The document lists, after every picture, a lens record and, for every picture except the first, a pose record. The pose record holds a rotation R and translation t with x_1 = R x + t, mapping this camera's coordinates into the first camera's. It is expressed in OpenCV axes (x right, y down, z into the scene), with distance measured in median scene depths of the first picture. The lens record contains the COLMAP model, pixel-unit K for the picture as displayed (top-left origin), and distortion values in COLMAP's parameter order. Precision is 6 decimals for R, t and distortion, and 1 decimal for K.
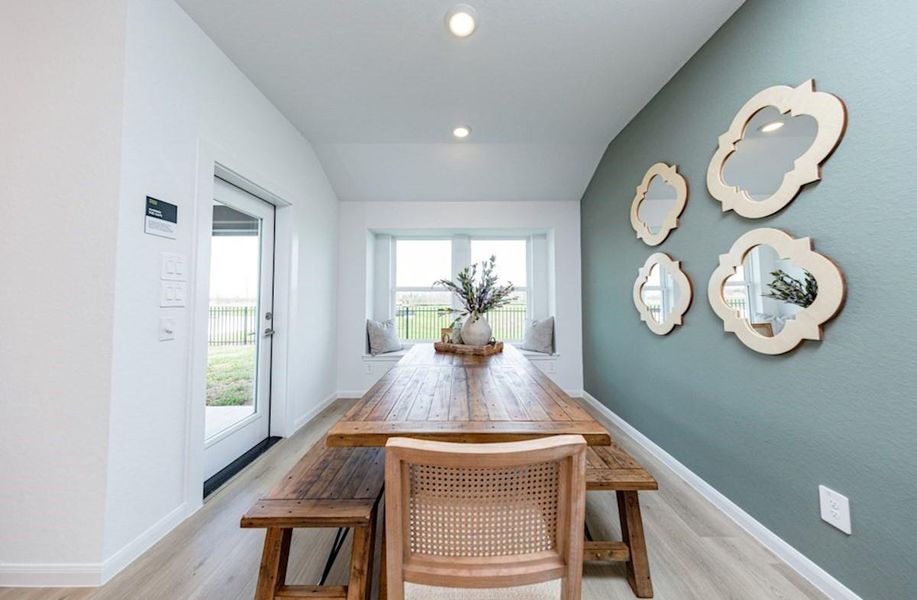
lens RADIAL K [[293.1, 0, 458.5], [0, 293.1, 300.0], [0, 0, 1]] dist [-0.000282, -0.000026]
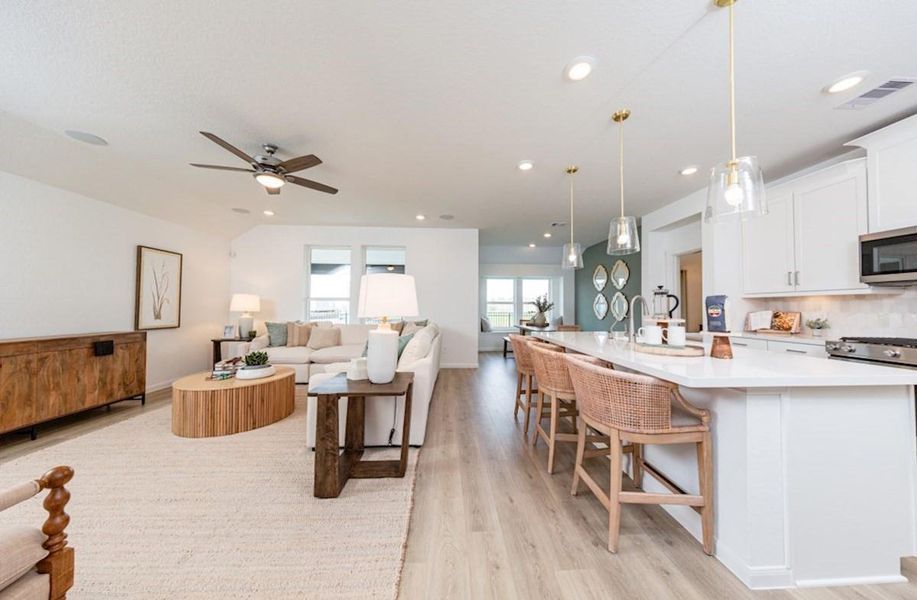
lens RADIAL K [[293.1, 0, 458.5], [0, 293.1, 300.0], [0, 0, 1]] dist [-0.000282, -0.000026]
pose [[0.999137, 0.005481, 0.041182, -0.627591], [-0.004456, 0.999679, -0.024952, -0.003126], [-0.041306, 0.024747, 0.998840, -1.333350]]
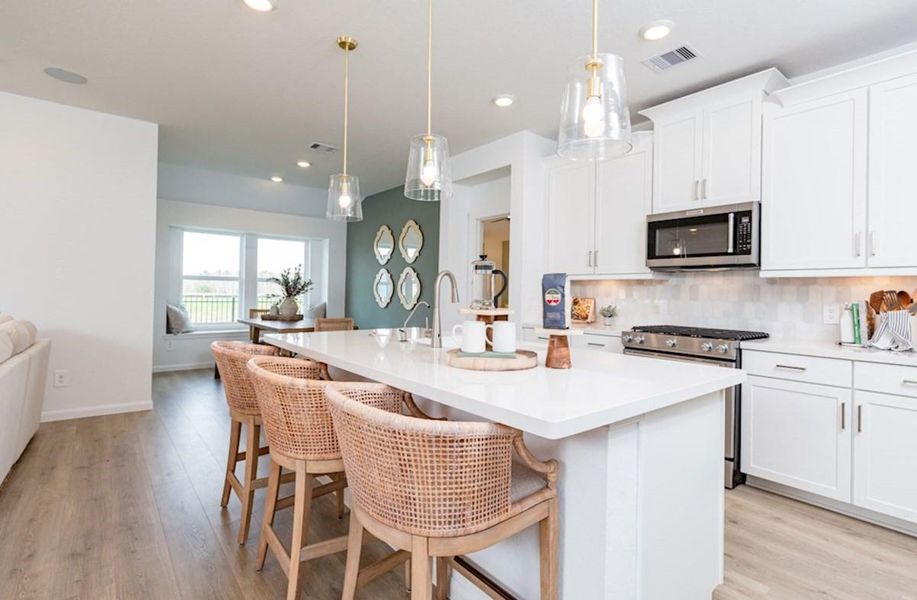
lens RADIAL K [[433.4, 0, 459.9], [0, 433.4, 291.2], [0, 0, 1]] dist [0.011884, 0.000022]
pose [[0.778320, 0.017055, 0.627636, -0.535158], [-0.019948, 0.999798, -0.002432, -0.001516], [-0.627550, -0.010627, 0.778504, -1.116730]]
